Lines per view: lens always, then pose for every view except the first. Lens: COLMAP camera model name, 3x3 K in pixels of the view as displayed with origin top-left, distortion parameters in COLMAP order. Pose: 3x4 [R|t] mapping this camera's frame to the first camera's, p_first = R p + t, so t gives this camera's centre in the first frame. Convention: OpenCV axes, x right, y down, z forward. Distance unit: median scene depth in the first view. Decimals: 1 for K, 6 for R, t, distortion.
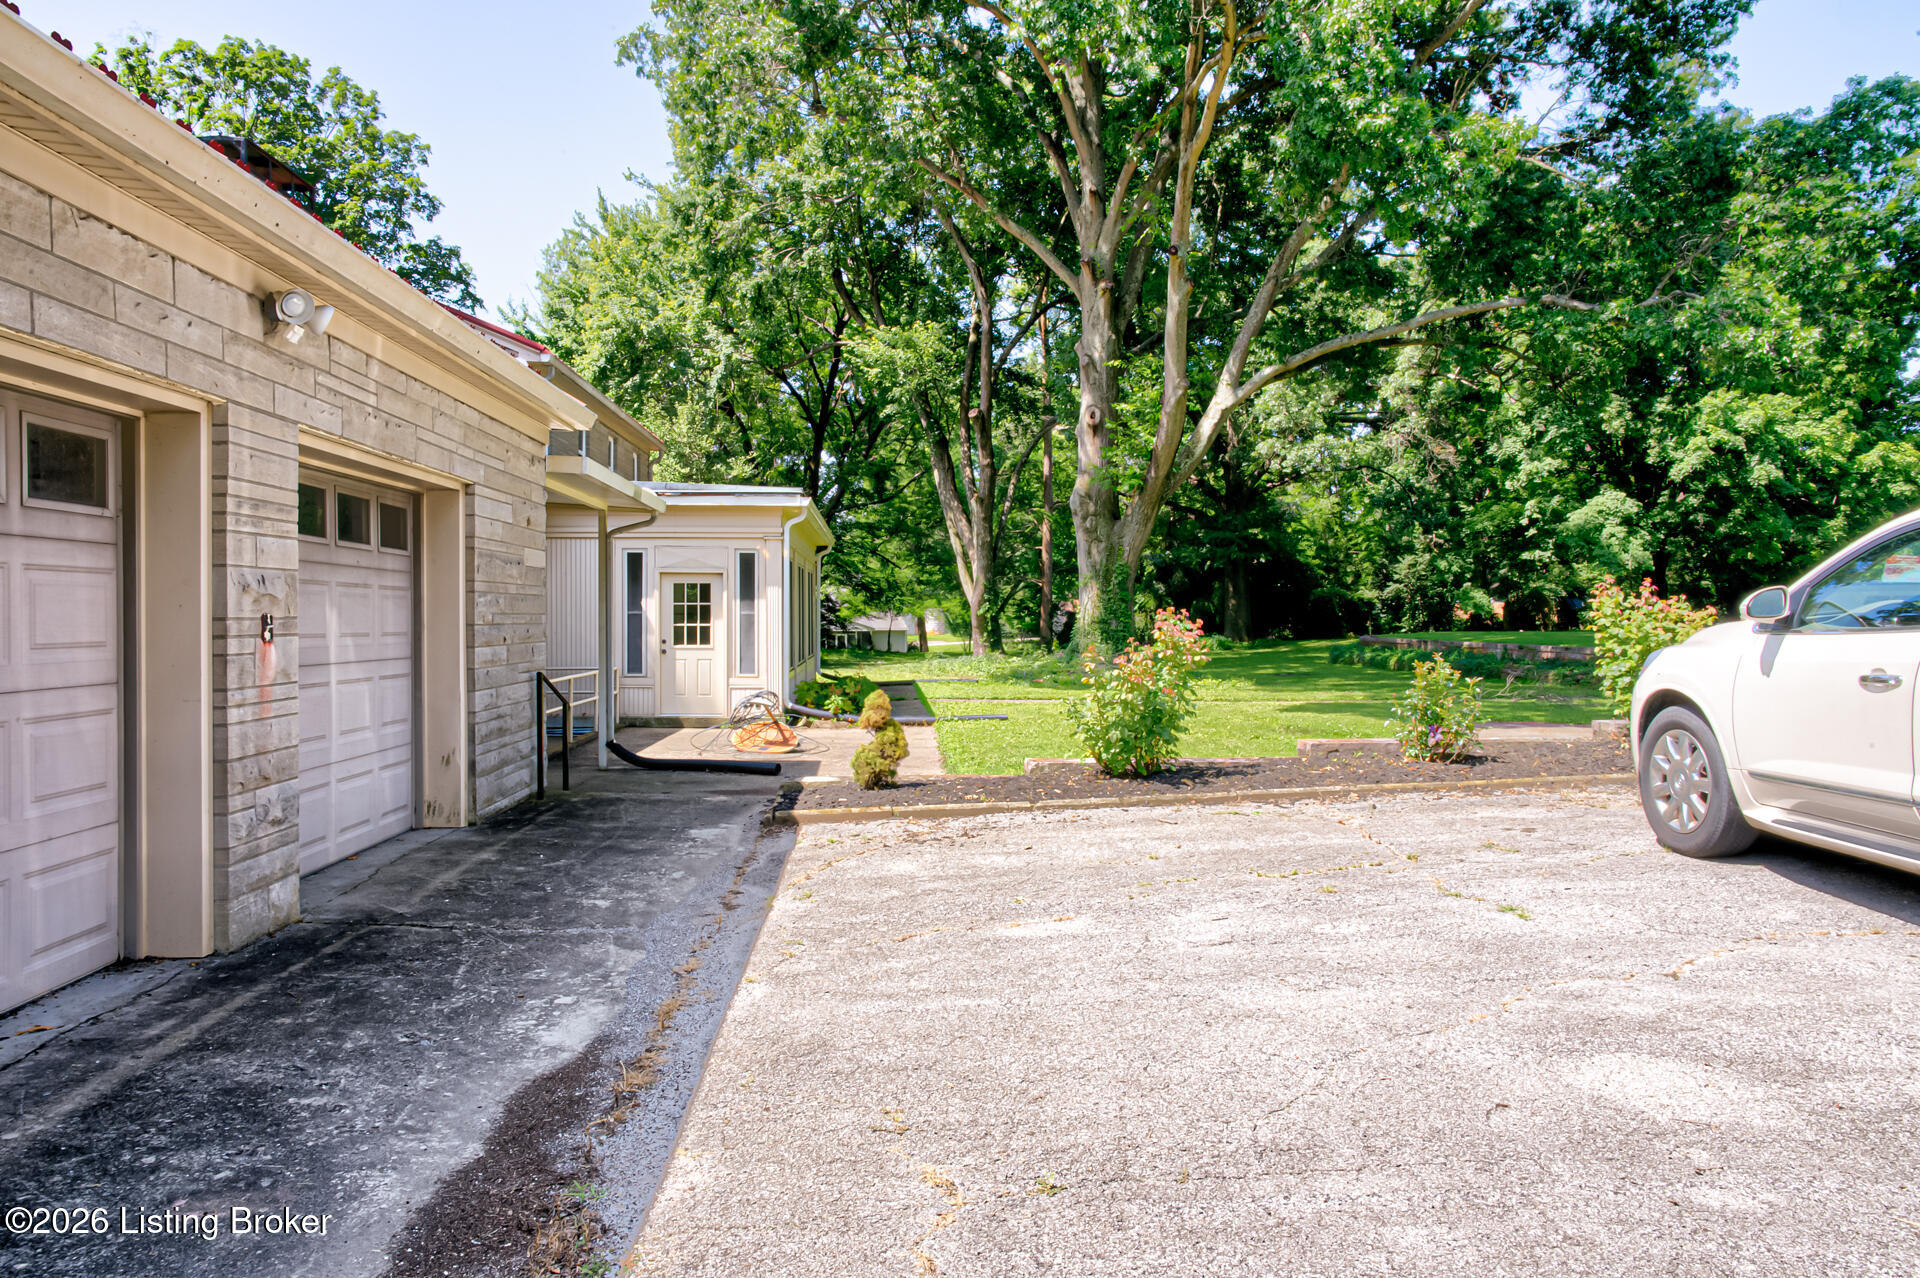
lens RADIAL K [[1337.8, 0, 972.0], [0, 1337.8, 609.3], [0, 0, 1]] dist [0.001889, 0.001454]
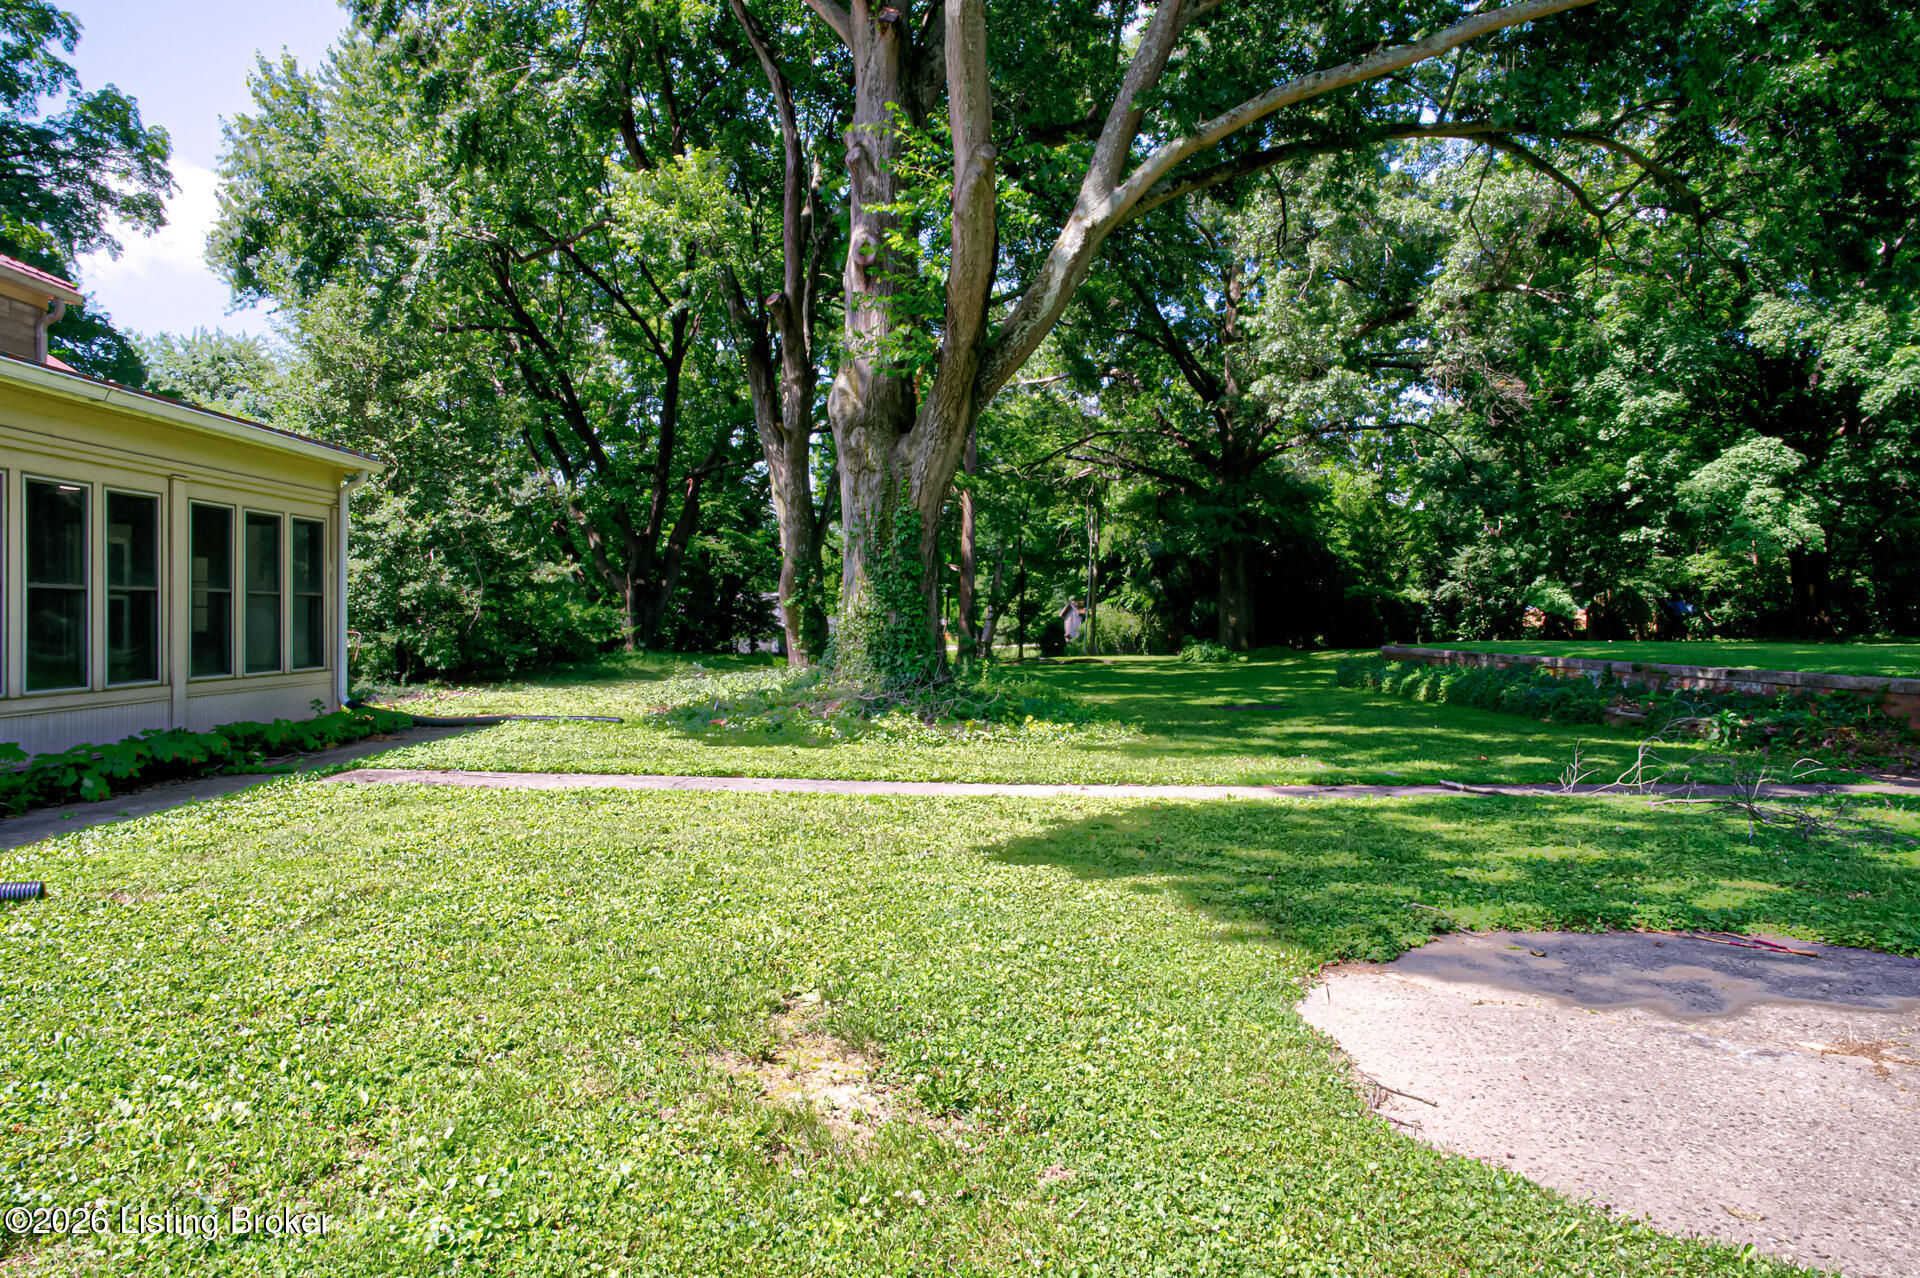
lens RADIAL K [[1348.4, 0, 961.7], [0, 1348.4, 621.6], [0, 0, 1]] dist [0.000156, 0.051902]
pose [[0.998566, 0.009373, -0.052699, 0.100485], [-0.009143, 0.999948, 0.004593, 0.006169], [0.052740, -0.004104, 0.998600, 0.265276]]
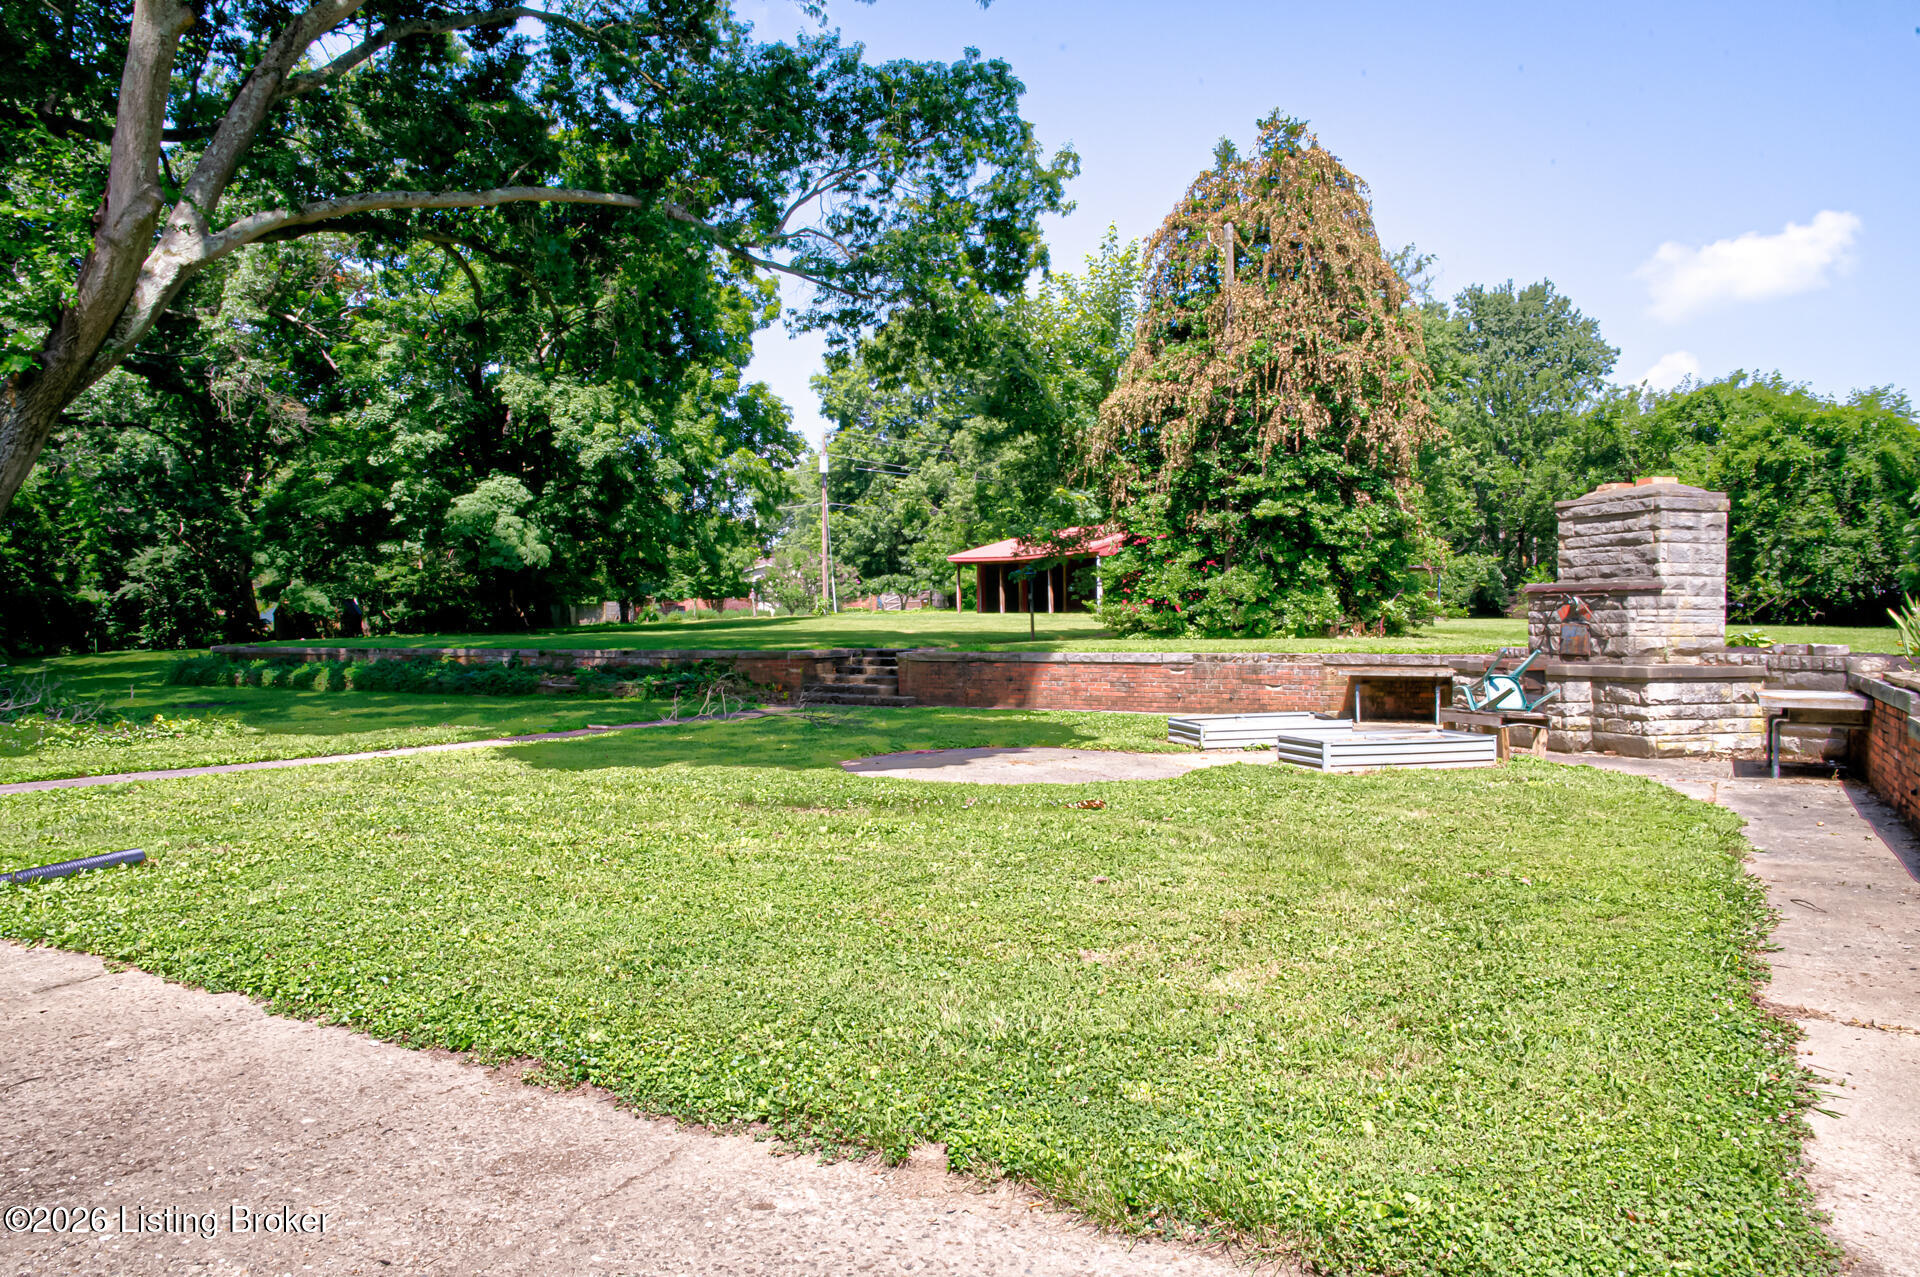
lens RADIAL K [[1337.8, 0, 972.0], [0, 1337.8, 608.8], [0, 0, 1]] dist [0.001889, 0.001454]
pose [[0.580207, -0.000946, 0.814468, -0.056130], [0.007452, 0.999964, -0.004147, 0.004786], [-0.814435, 0.008475, 0.580193, 0.222120]]
